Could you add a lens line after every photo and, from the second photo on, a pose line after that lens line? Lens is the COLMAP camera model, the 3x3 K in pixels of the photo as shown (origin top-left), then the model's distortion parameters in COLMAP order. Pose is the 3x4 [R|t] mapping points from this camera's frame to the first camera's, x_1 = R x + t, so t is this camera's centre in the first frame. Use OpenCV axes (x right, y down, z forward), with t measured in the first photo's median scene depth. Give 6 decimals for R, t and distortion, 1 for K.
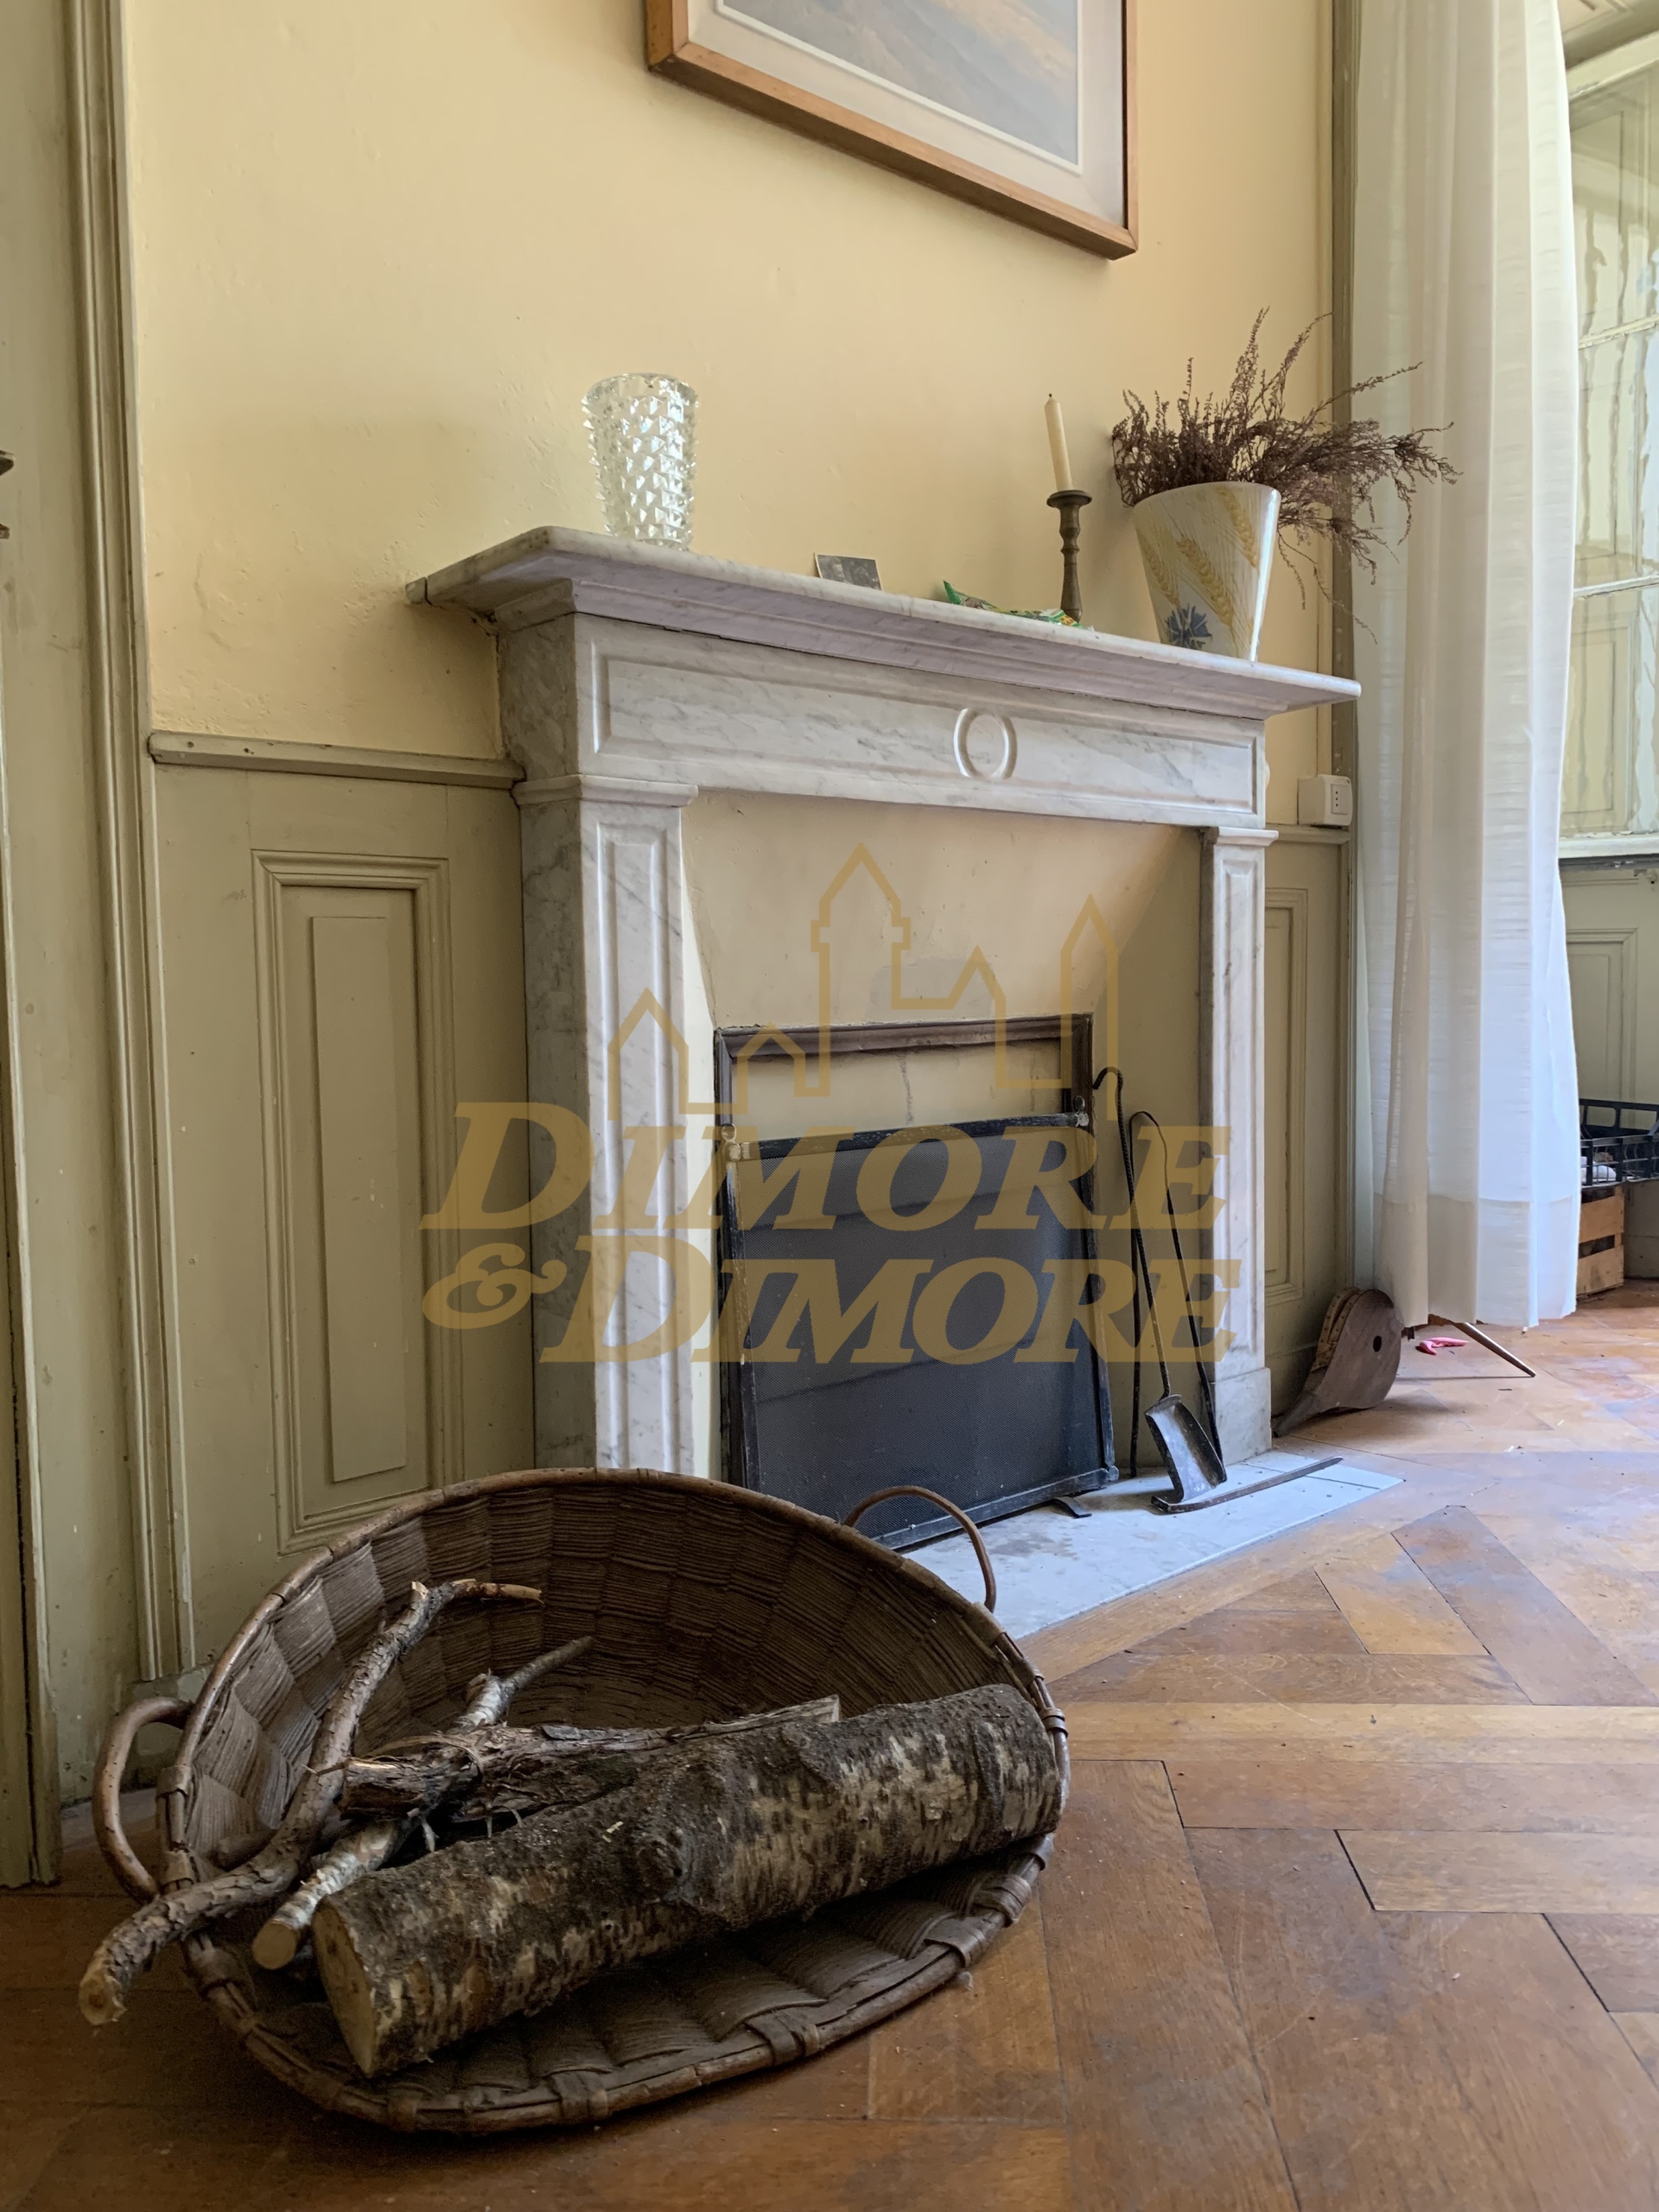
lens RADIAL K [[1709.8, 0, 827.1], [0, 1709.8, 1064.2], [0, 0, 1]] dist [0.073174, -0.164136]
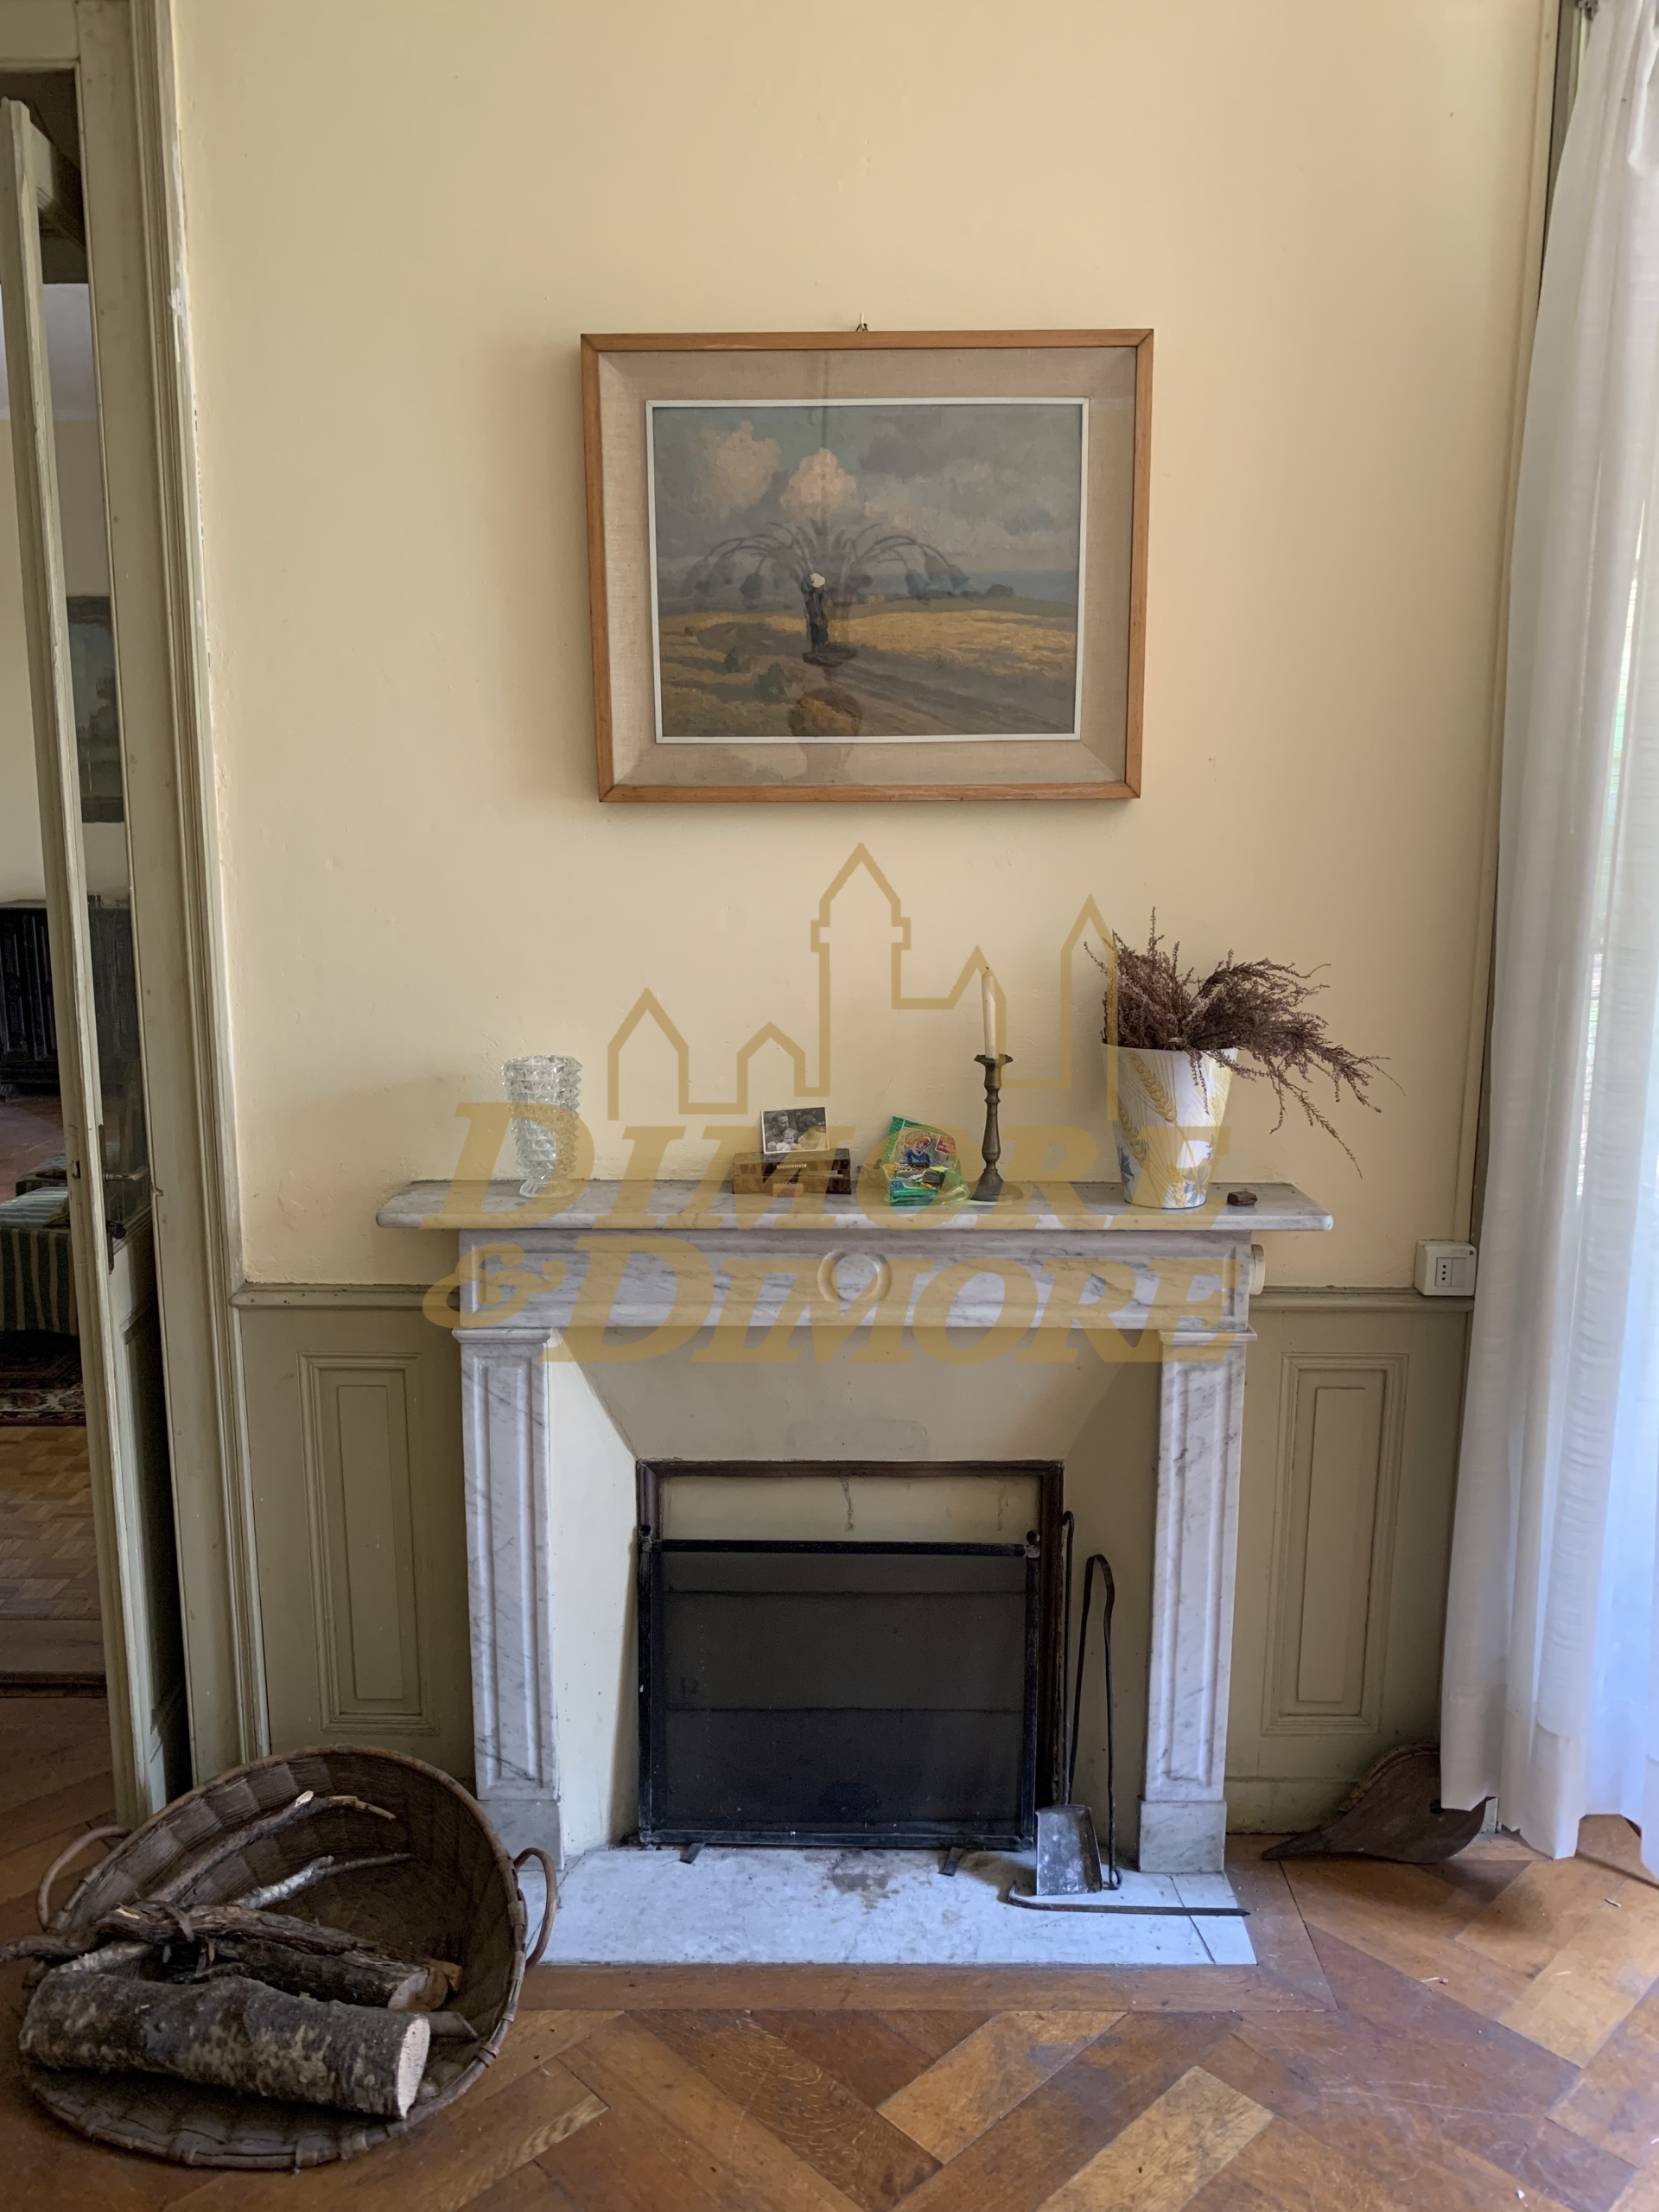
lens RADIAL K [[1678.1, 0, 831.2], [0, 1678.1, 1097.7], [0, 0, 1]] dist [0.069101, -0.085240]
pose [[0.742463, 0.137945, -0.655530, 1.033996], [-0.053192, 0.987619, 0.147581, -0.592902], [0.667772, -0.074705, 0.740608, 0.105048]]
